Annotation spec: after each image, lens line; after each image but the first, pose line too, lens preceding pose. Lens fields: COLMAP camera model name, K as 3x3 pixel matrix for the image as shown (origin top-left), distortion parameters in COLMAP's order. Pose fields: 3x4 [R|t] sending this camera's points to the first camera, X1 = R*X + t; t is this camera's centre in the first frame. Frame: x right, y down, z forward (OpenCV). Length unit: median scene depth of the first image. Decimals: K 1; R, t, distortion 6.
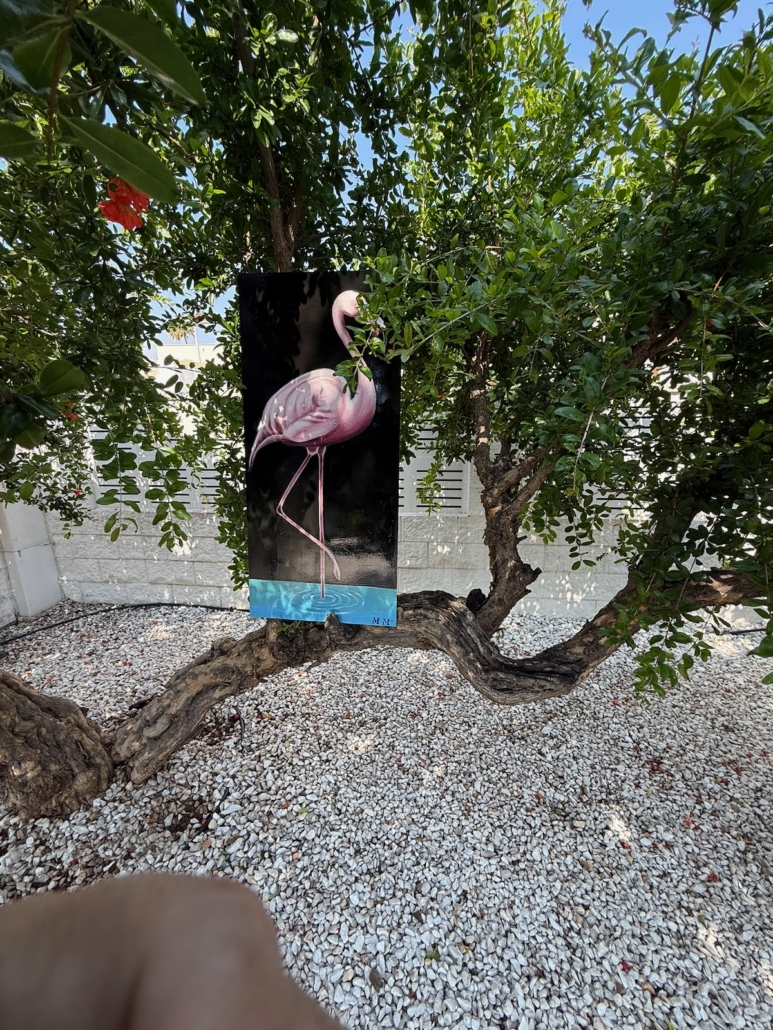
lens RADIAL K [[413.5, 0, 386.8], [0, 413.5, 514.5], [0, 0, 1]] dist [0.000548, 0.000394]
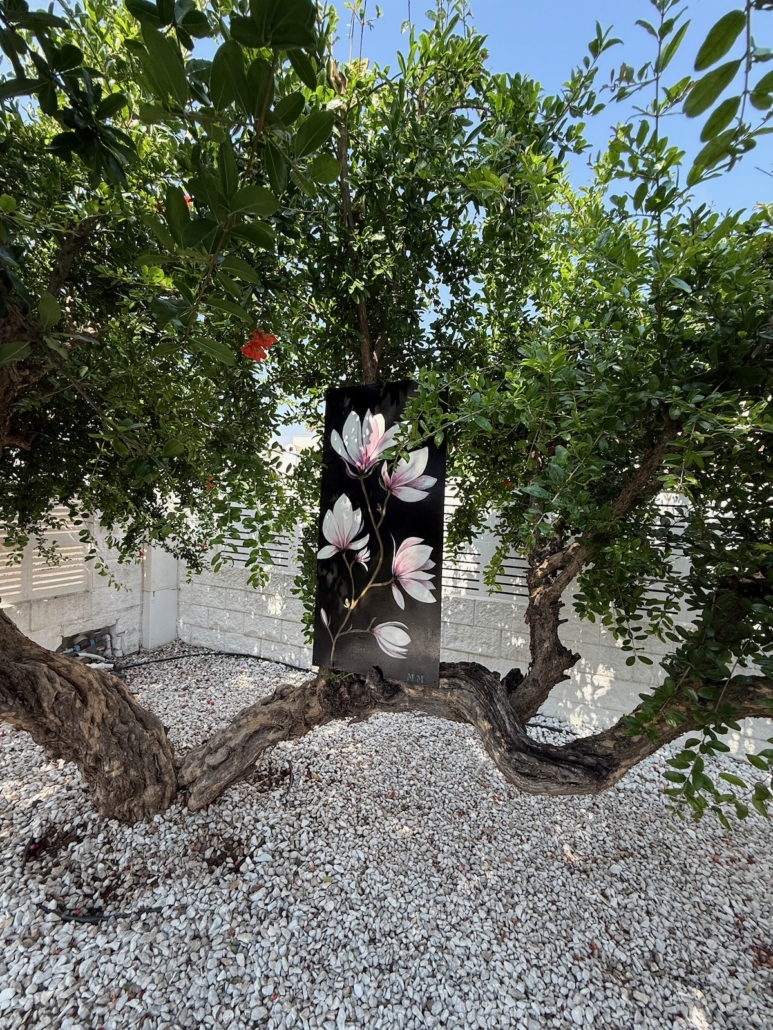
lens RADIAL K [[413.5, 0, 385.9], [0, 413.5, 514.9], [0, 0, 1]] dist [0.000548, 0.000394]
pose [[0.965719, 0.067733, -0.250599, 0.119038], [-0.118188, 0.974225, -0.192140, 0.040483], [0.231126, 0.215171, 0.948832, -0.091358]]
